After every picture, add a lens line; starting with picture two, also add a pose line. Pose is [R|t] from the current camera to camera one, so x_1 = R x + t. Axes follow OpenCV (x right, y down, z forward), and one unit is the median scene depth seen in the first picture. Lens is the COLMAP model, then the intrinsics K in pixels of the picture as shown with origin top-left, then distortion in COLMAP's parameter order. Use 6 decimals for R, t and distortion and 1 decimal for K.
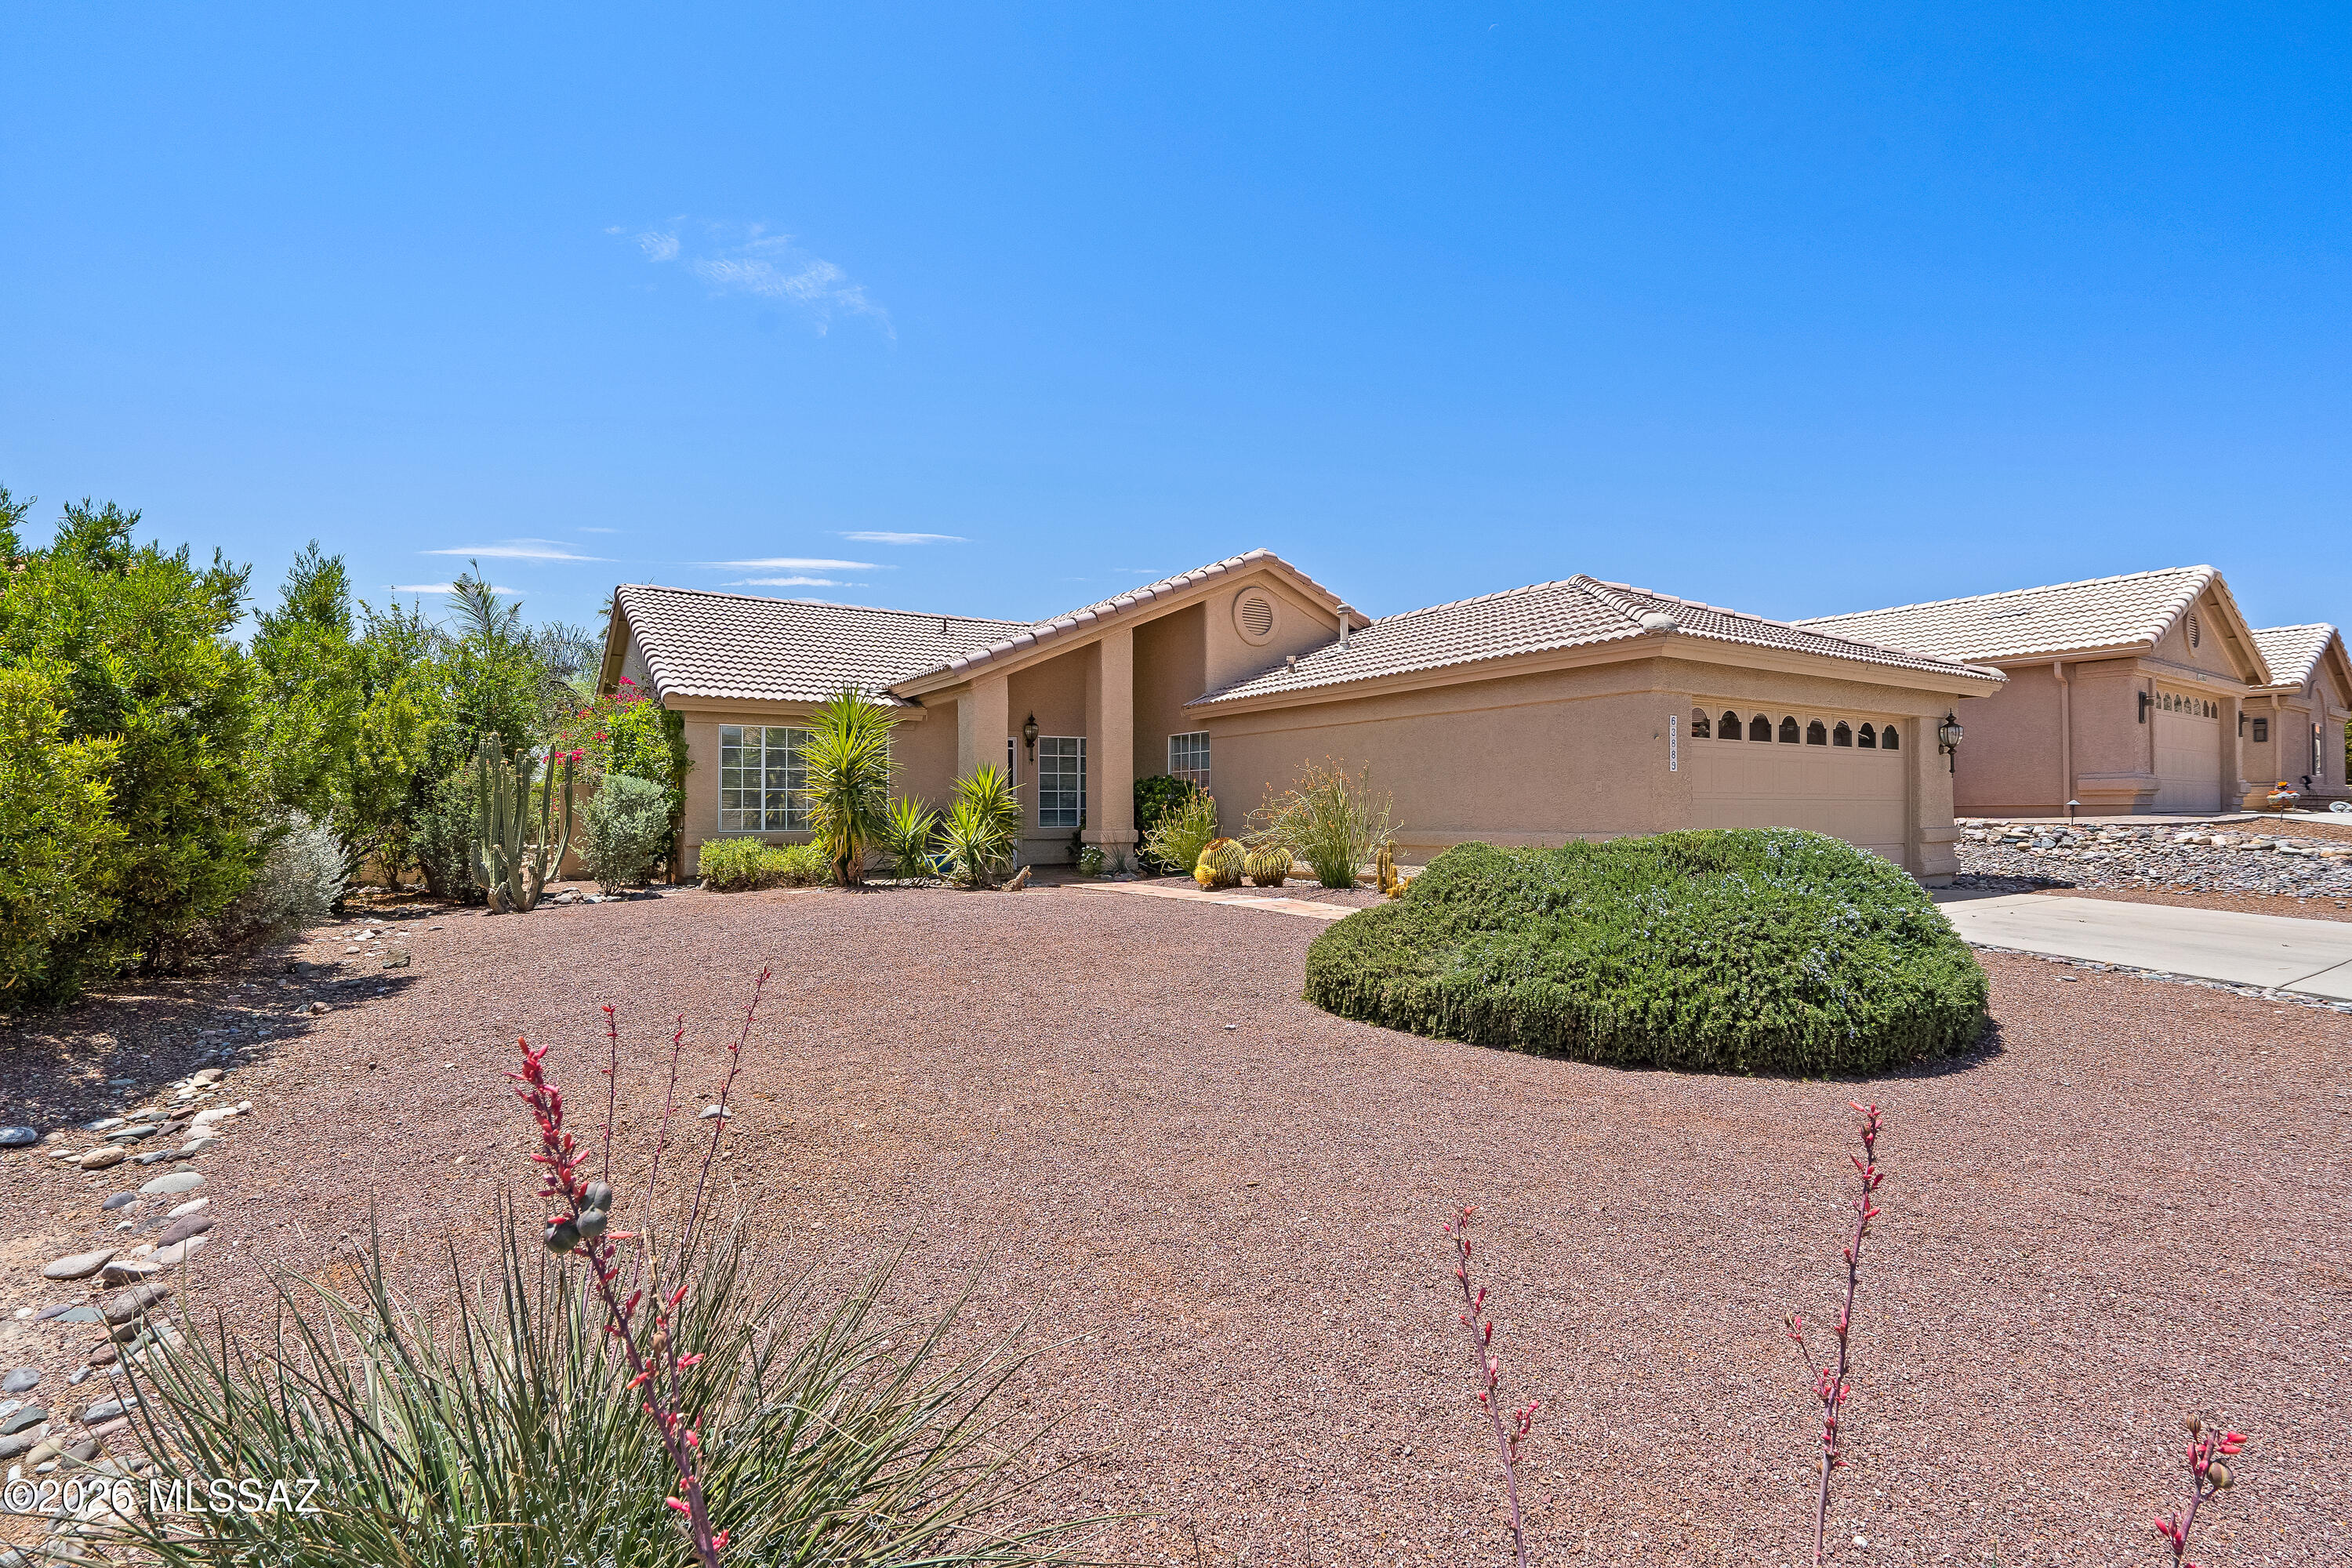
lens RADIAL K [[1060.5, 0, 1184.1], [0, 1060.5, 768.2], [0, 0, 1]] dist [-0.002050, -0.000367]
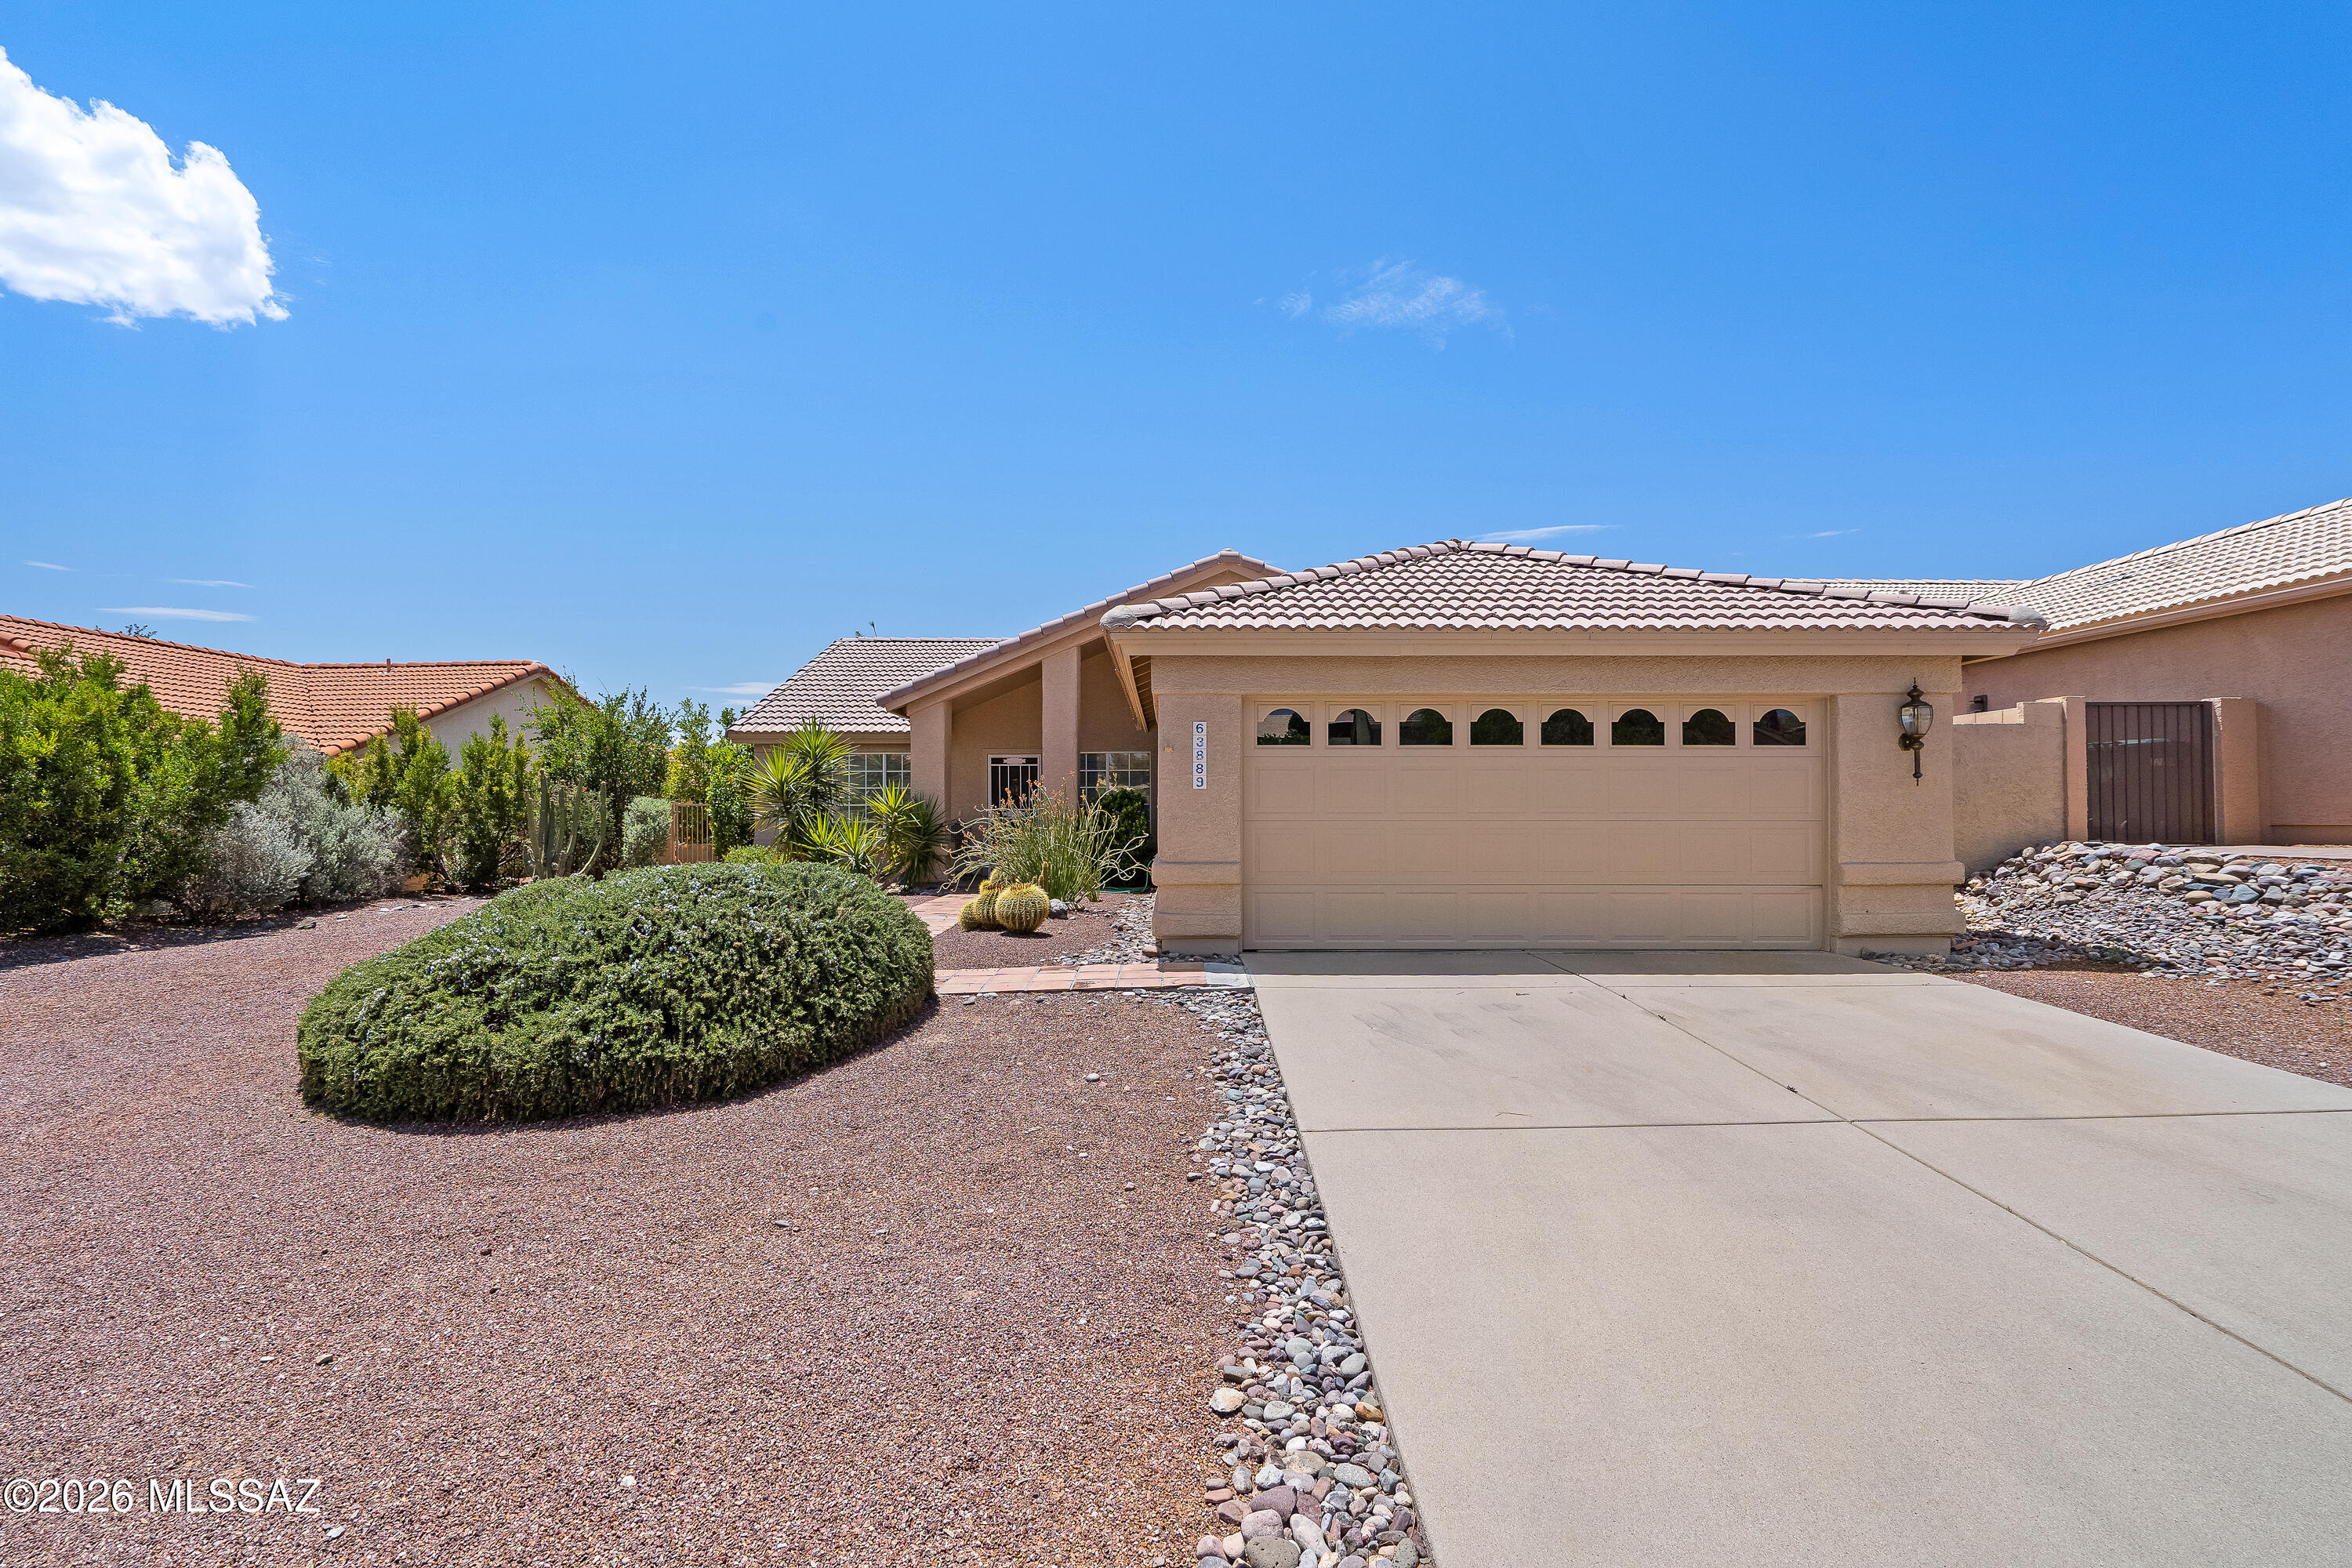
lens RADIAL K [[1060.5, 0, 1184.1], [0, 1060.5, 768.2], [0, 0, 1]] dist [-0.002050, -0.000367]
pose [[0.842845, -0.020810, -0.537753, 0.601096], [0.019854, 0.999774, -0.007572, -0.004841], [0.537790, -0.004294, 0.843068, 0.191734]]
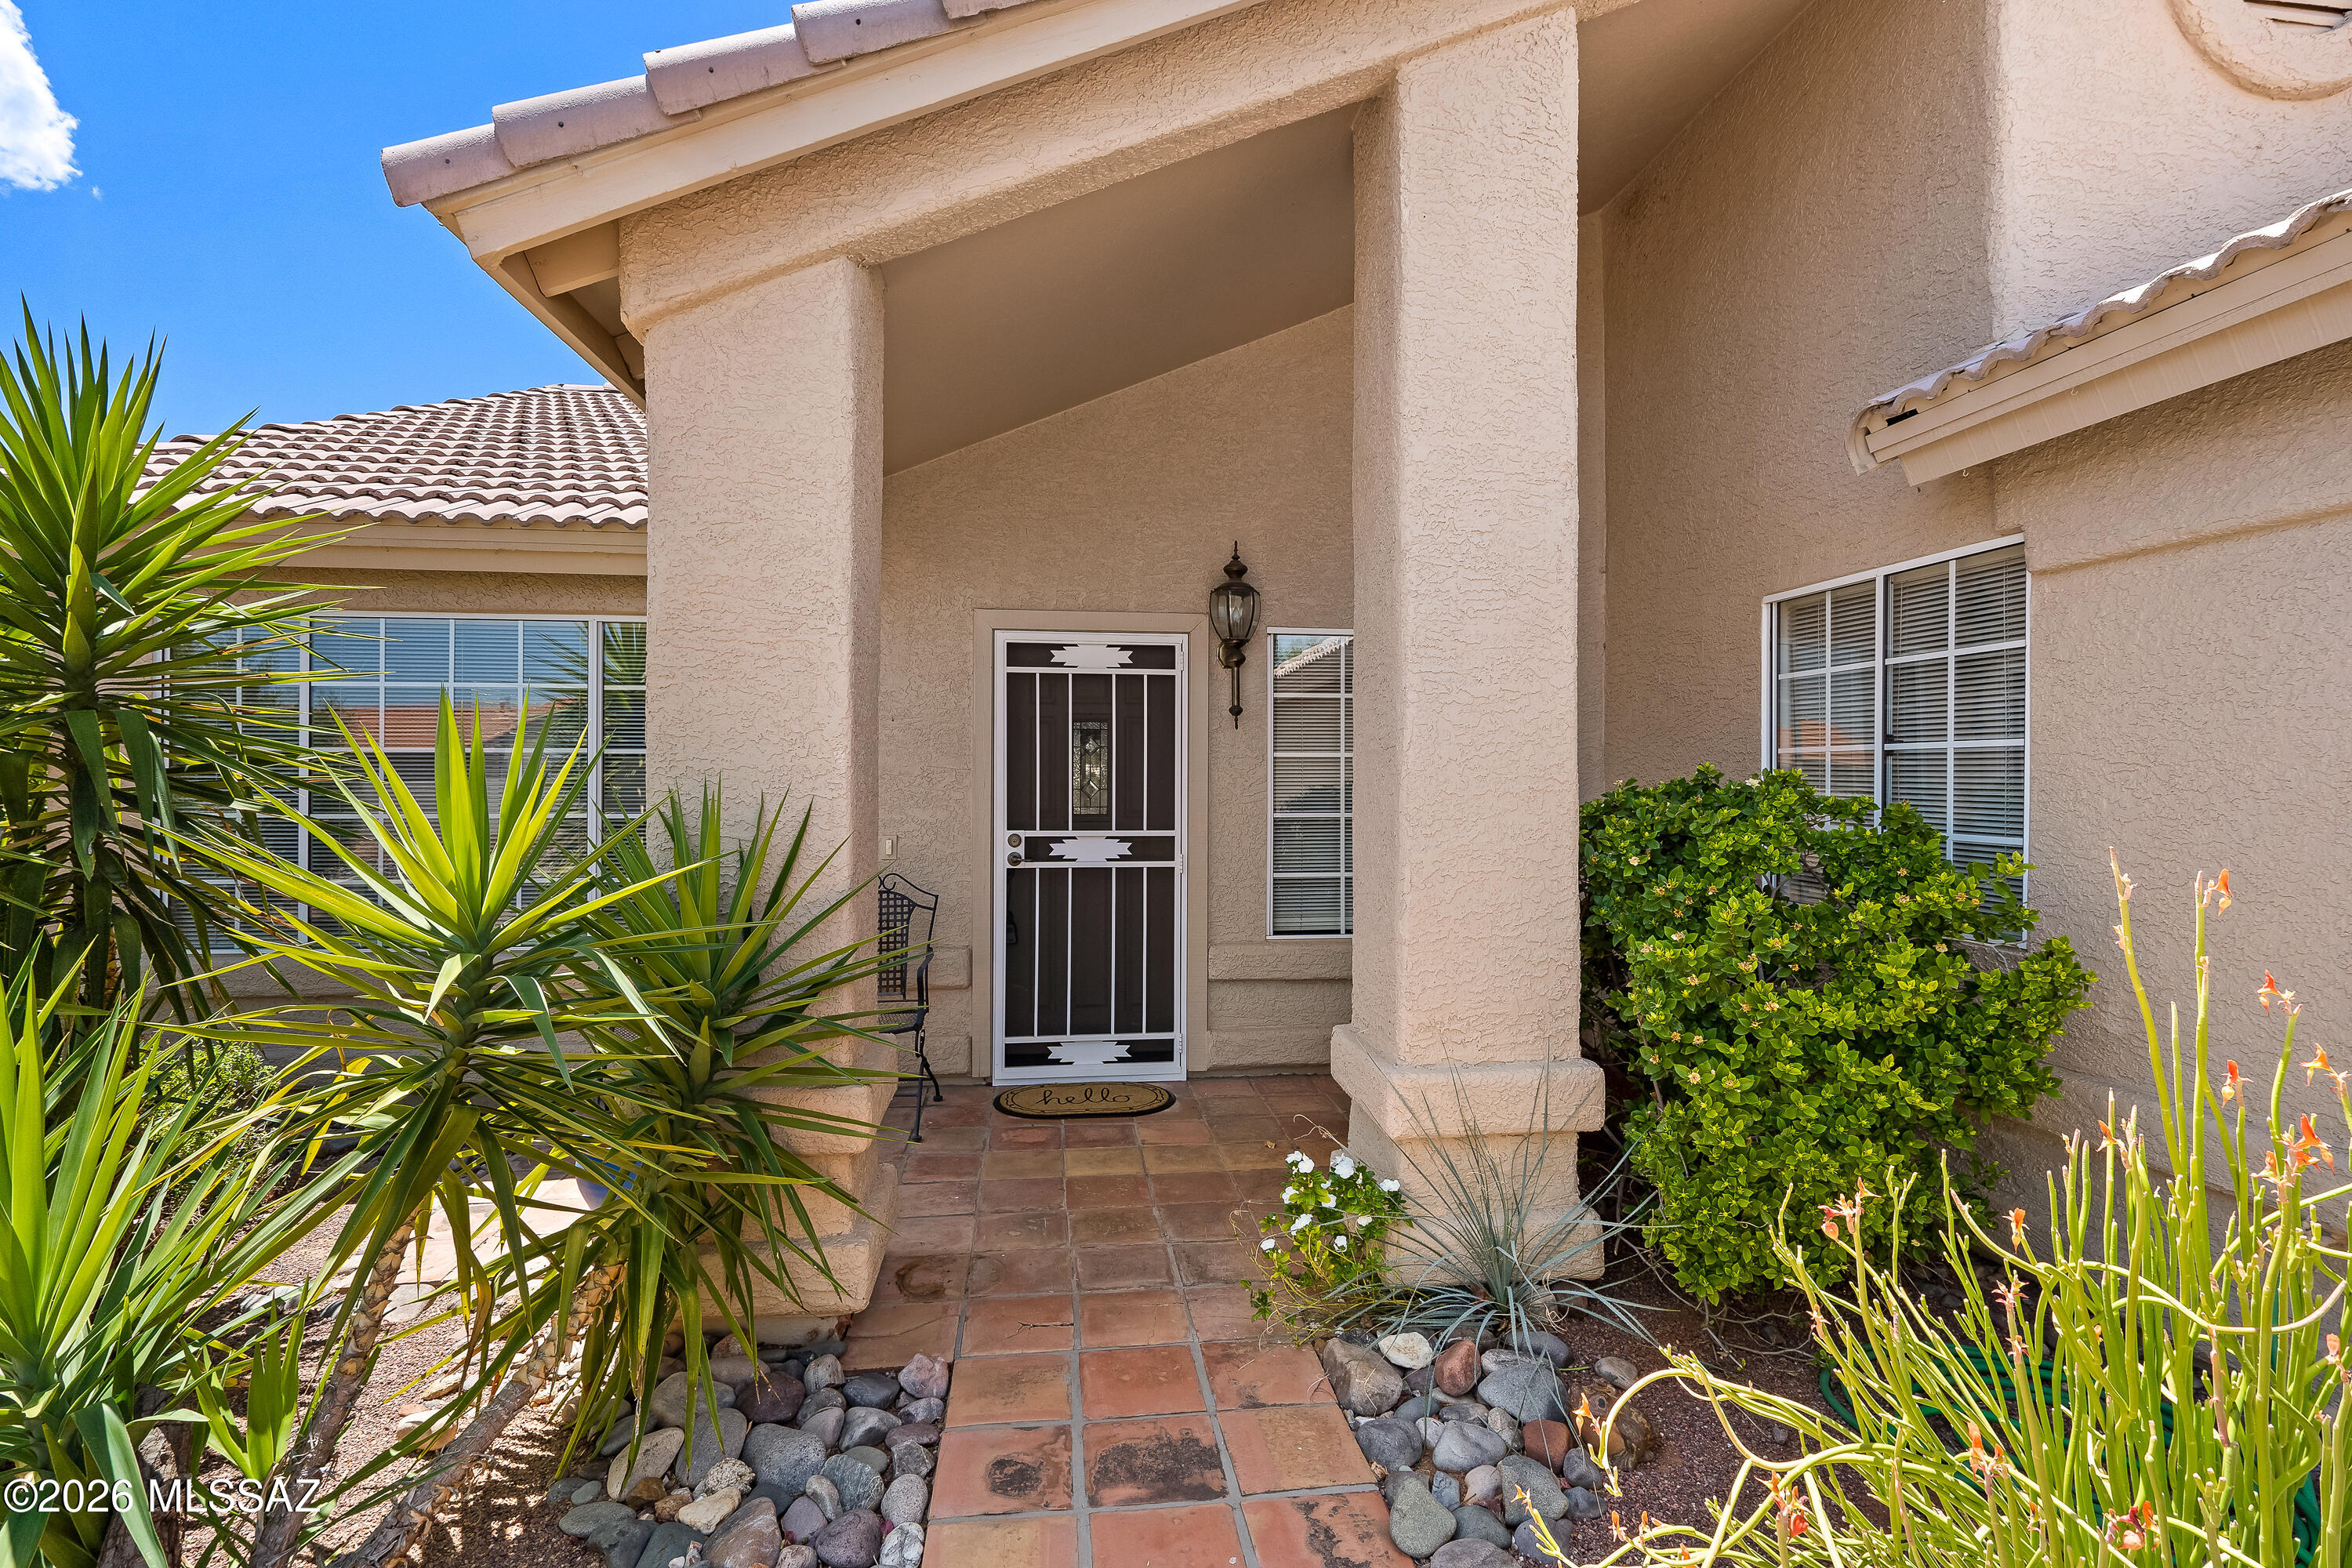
lens RADIAL K [[1060.5, 0, 1184.1], [0, 1060.5, 768.2], [0, 0, 1]] dist [-0.002050, -0.000367]
pose [[0.891727, 0.009167, -0.452480, -0.025507], [0.005550, 0.999498, 0.031186, -0.001065], [0.452539, -0.030321, 0.891229, 0.813580]]
